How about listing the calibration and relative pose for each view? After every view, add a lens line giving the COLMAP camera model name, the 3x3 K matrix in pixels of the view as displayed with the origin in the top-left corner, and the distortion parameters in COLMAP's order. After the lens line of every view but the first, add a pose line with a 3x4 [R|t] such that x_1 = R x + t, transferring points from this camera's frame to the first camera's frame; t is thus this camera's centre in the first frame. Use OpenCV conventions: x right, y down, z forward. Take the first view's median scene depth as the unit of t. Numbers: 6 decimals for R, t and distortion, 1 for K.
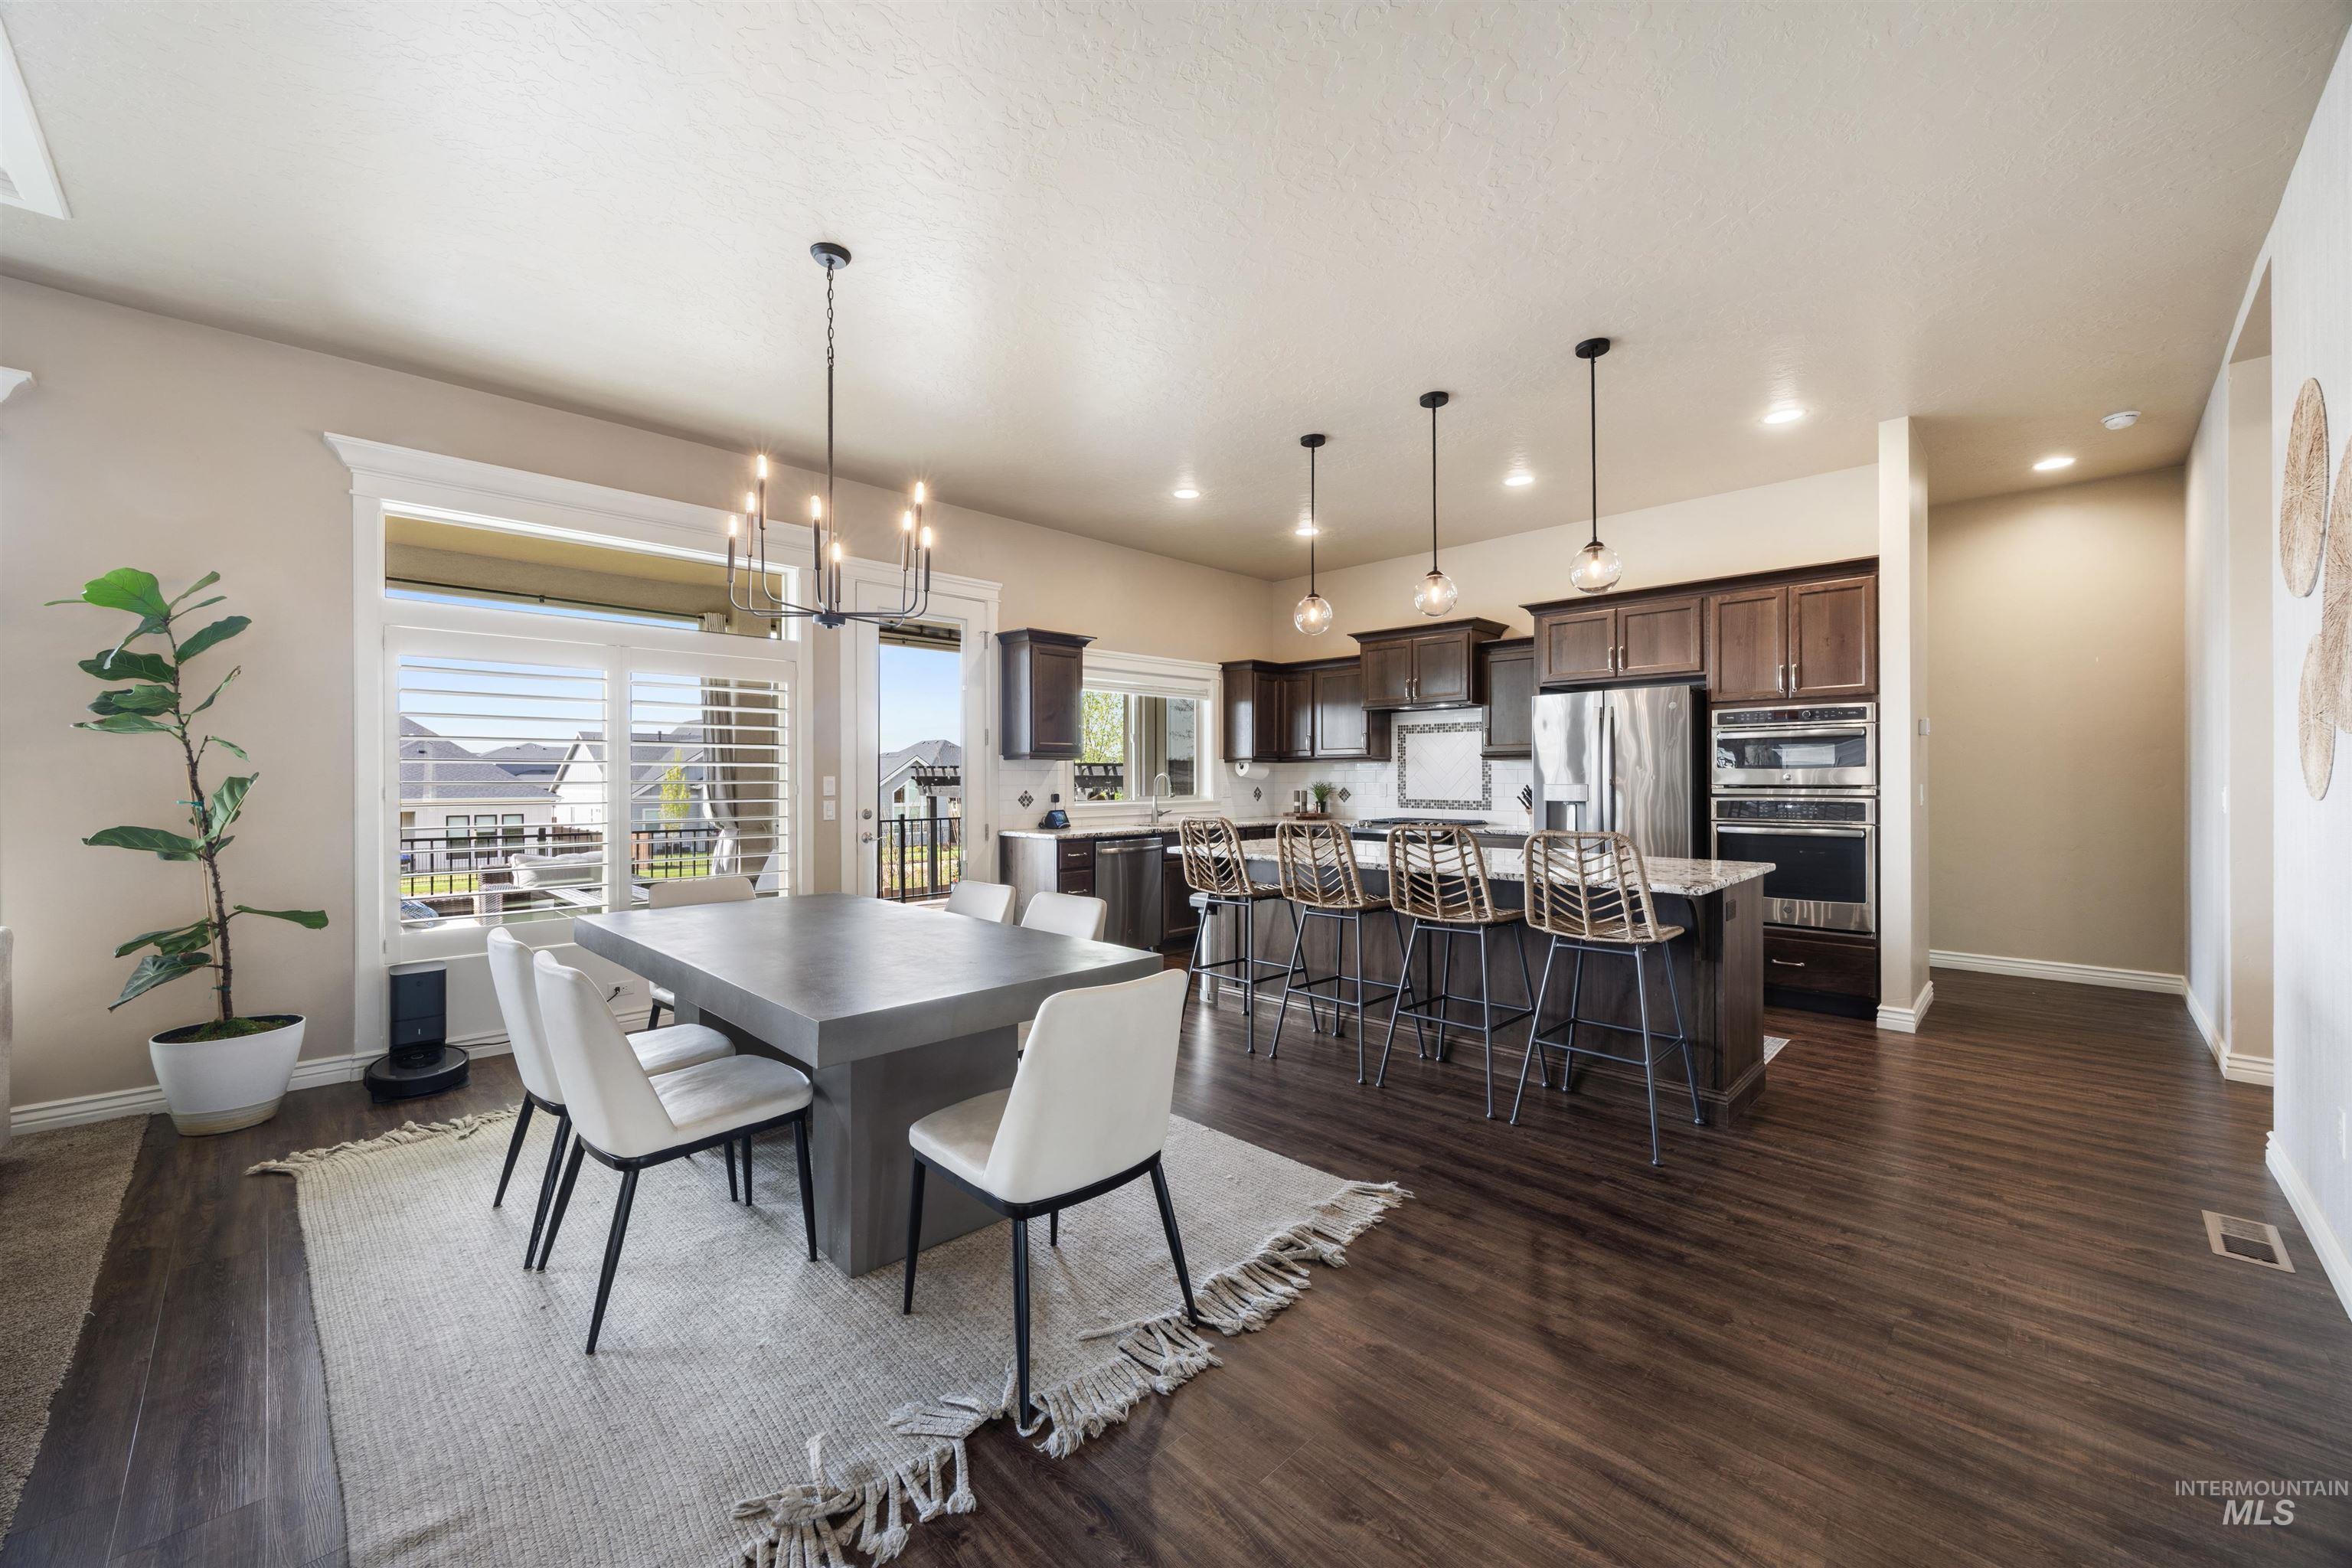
lens RADIAL K [[899.1, 0, 1176.0], [0, 899.1, 784.0], [0, 0, 1]] dist [0.000188, -0.000405]
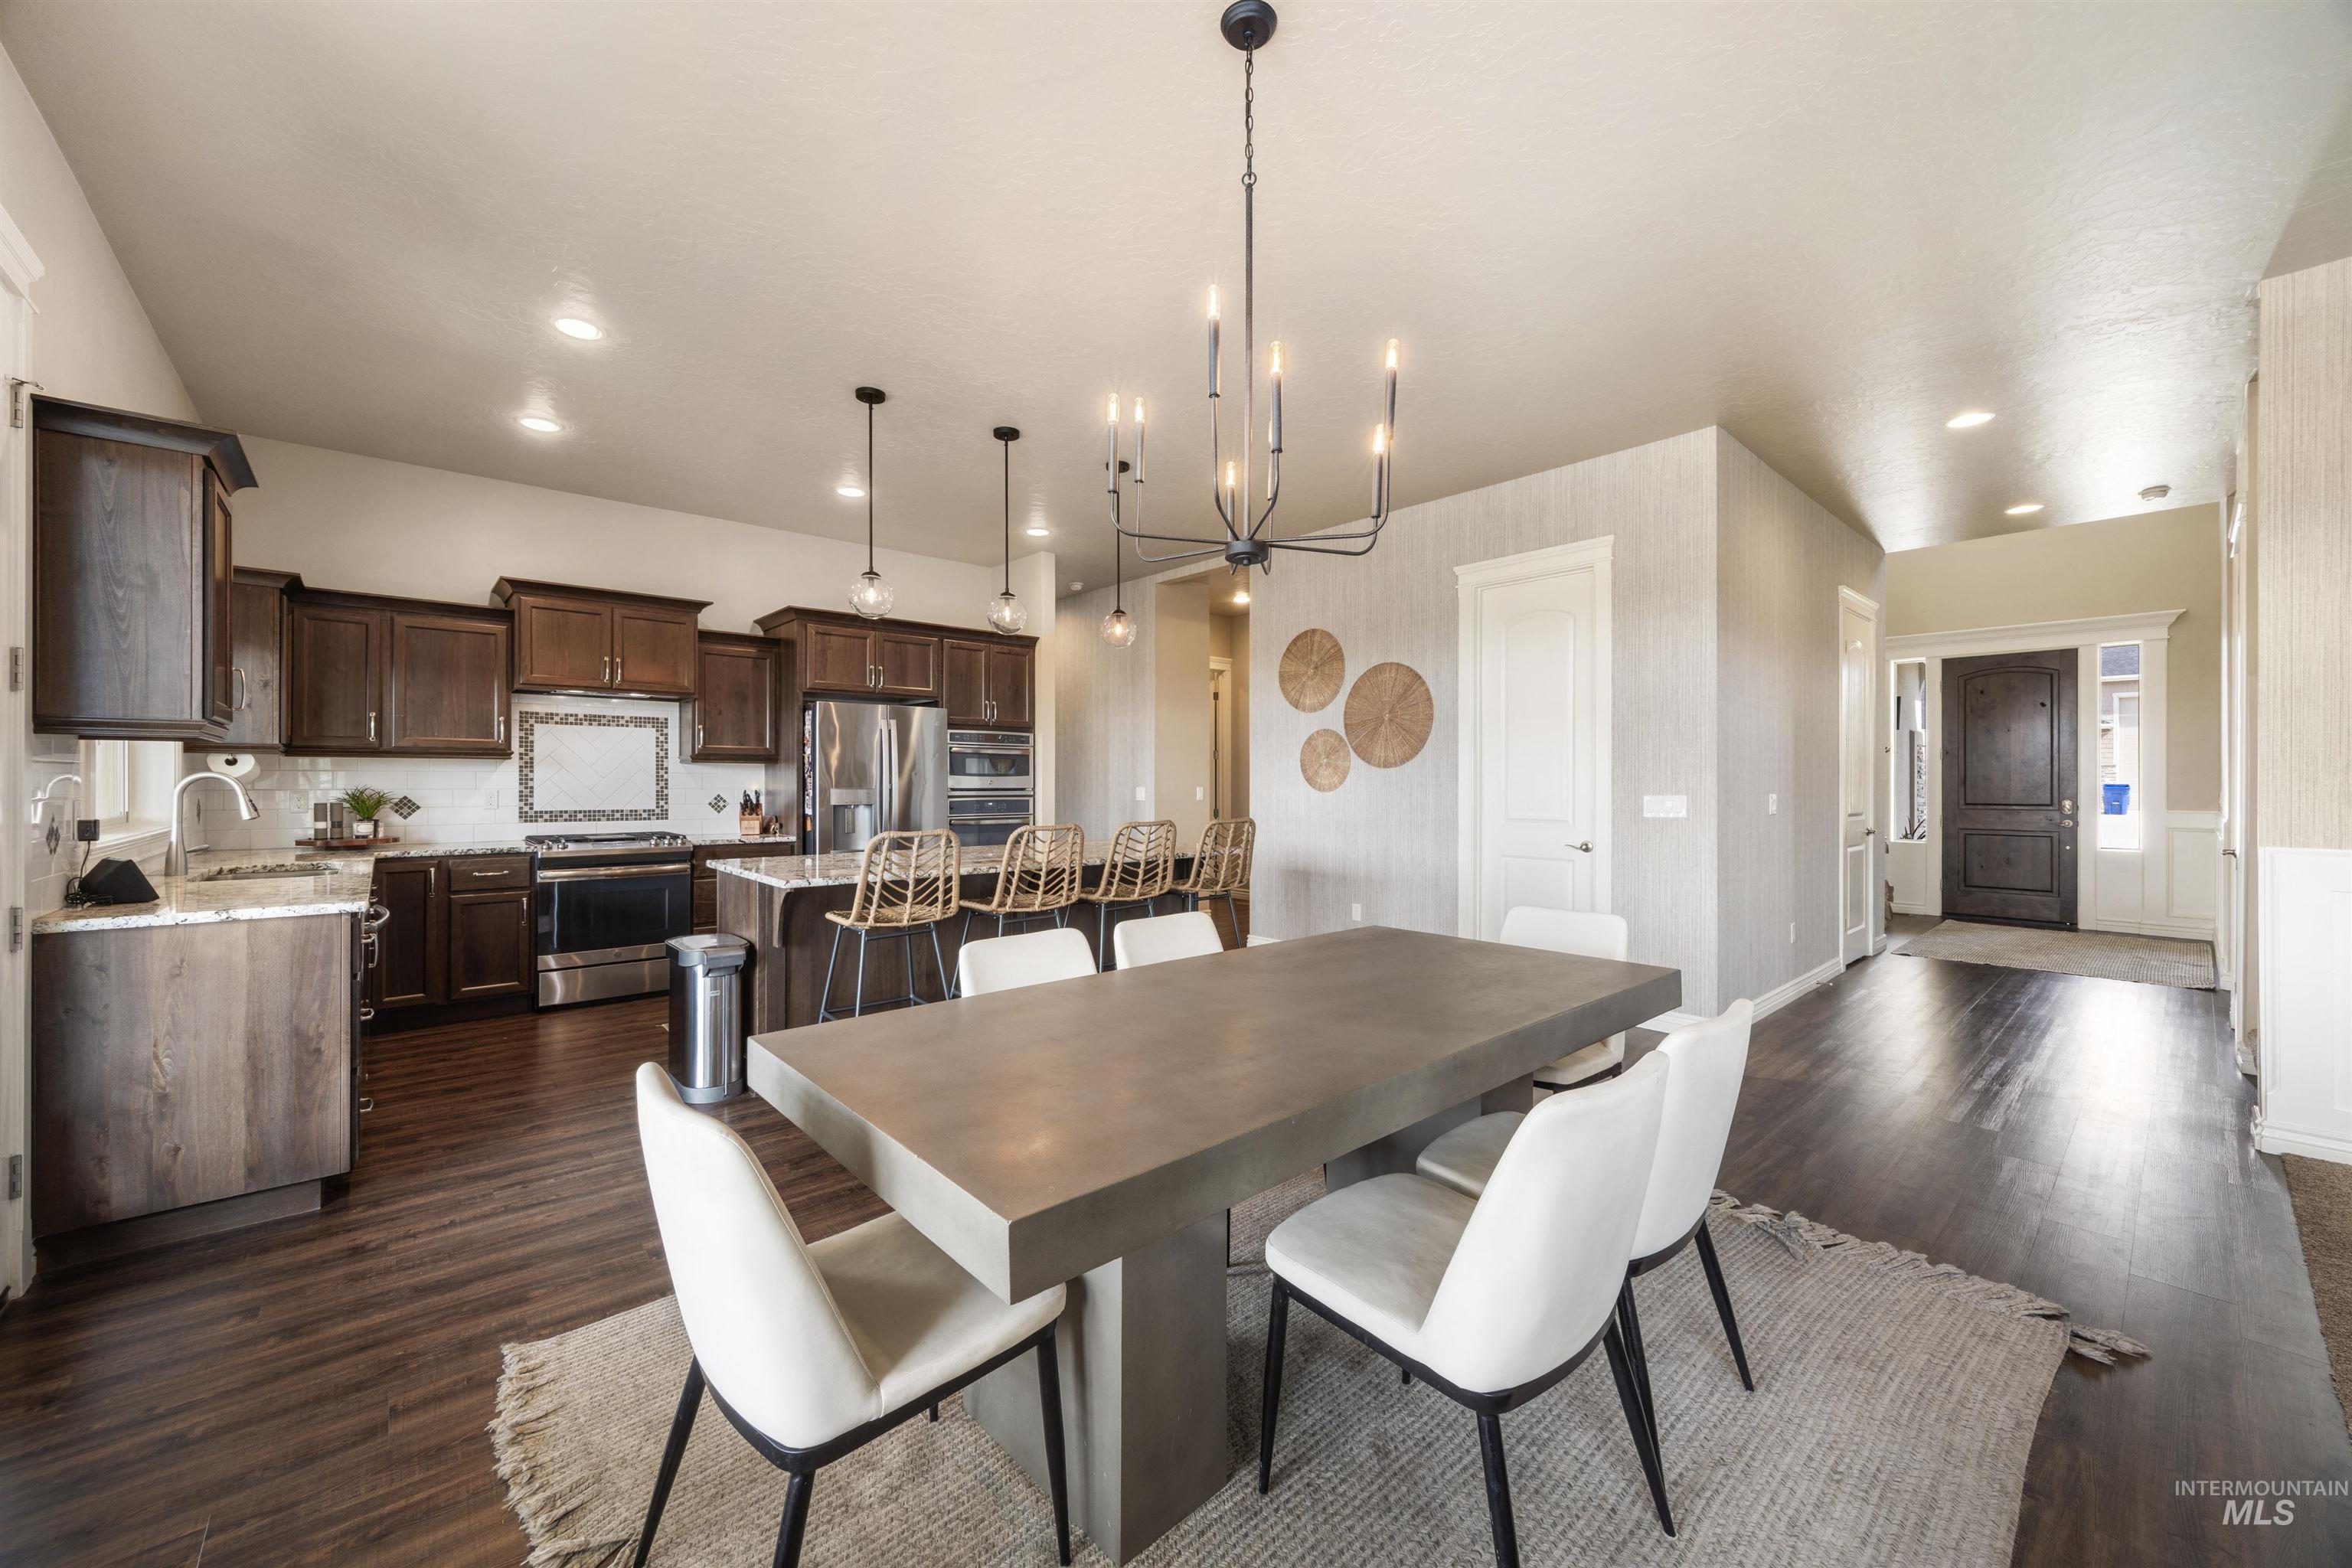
lens RADIAL K [[899.1, 0, 1176.0], [0, 899.1, 784.0], [0, 0, 1]] dist [0.000188, -0.000405]
pose [[0.065957, 0.000081, 0.997822, -0.621355], [0.005310, 0.999986, -0.000433, -0.003046], [-0.997808, 0.005327, 0.065956, 0.571309]]
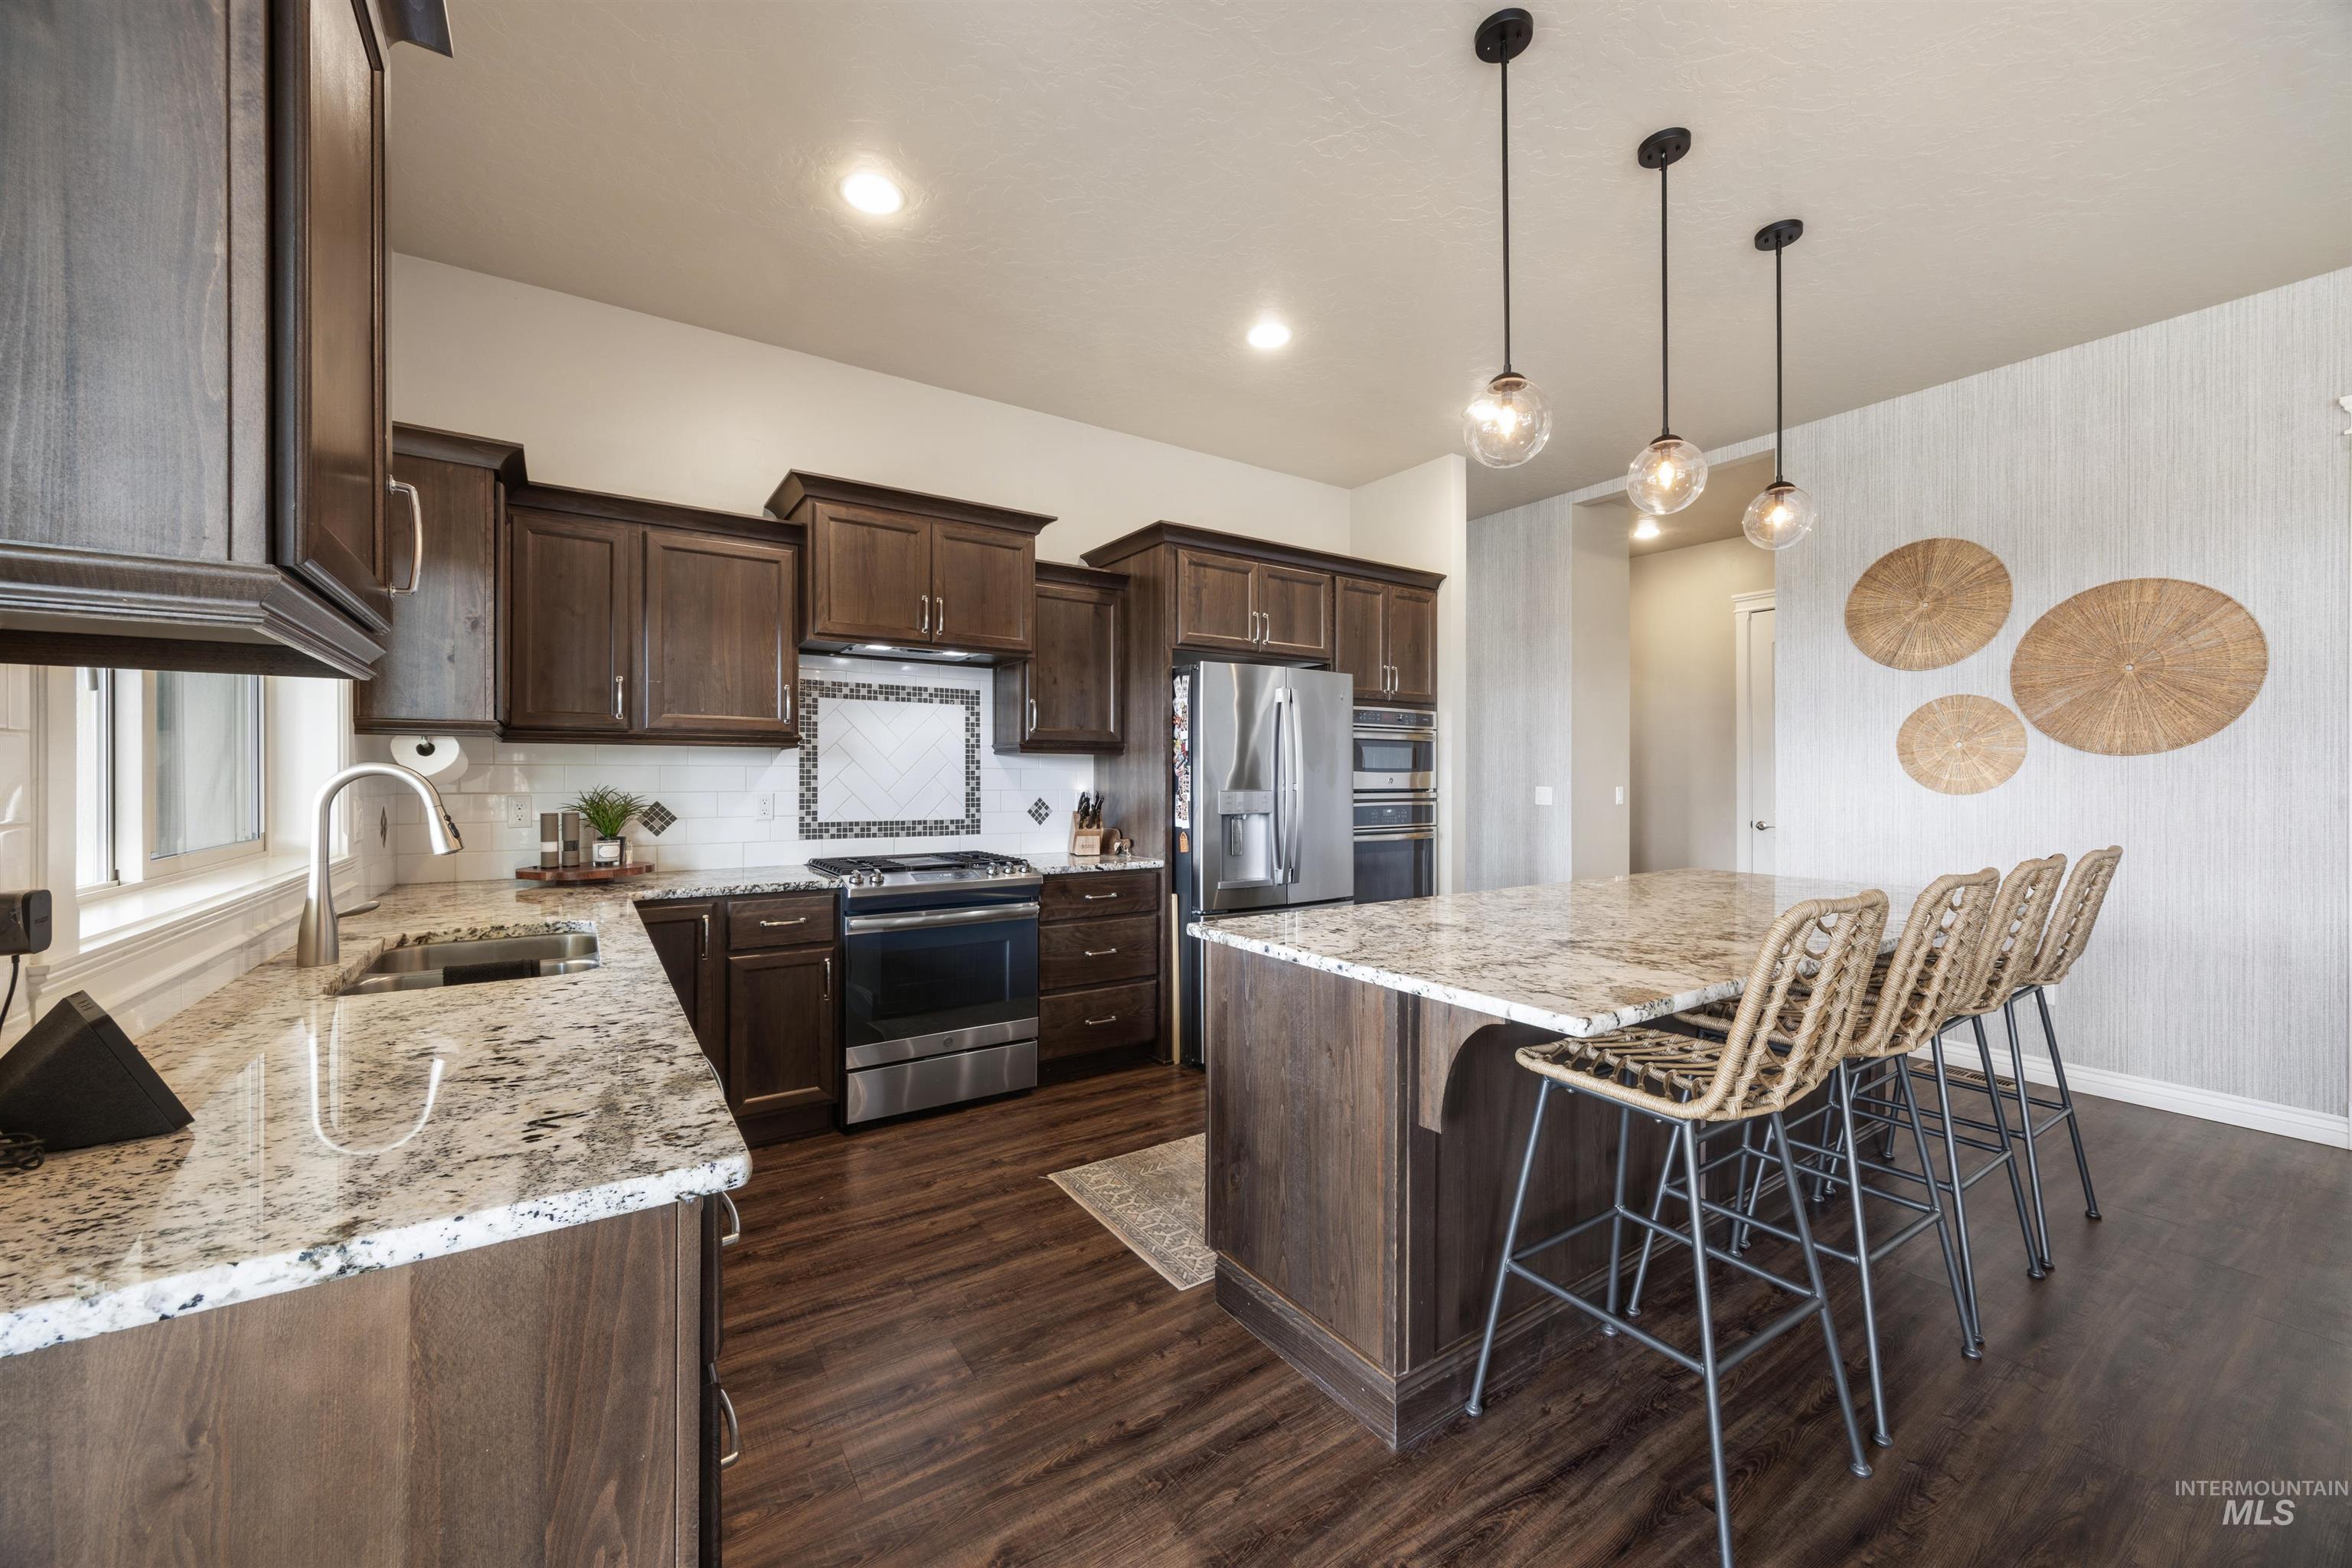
lens RADIAL K [[893.3, 0, 1167.3], [0, 893.3, 780.9], [0, 0, 1]] dist [0.001092, -0.000047]
pose [[0.199855, 0.001476, 0.979824, -0.288638], [0.006760, 0.999973, -0.002886, -0.005911], [-0.979802, 0.007201, 0.199839, 0.953627]]
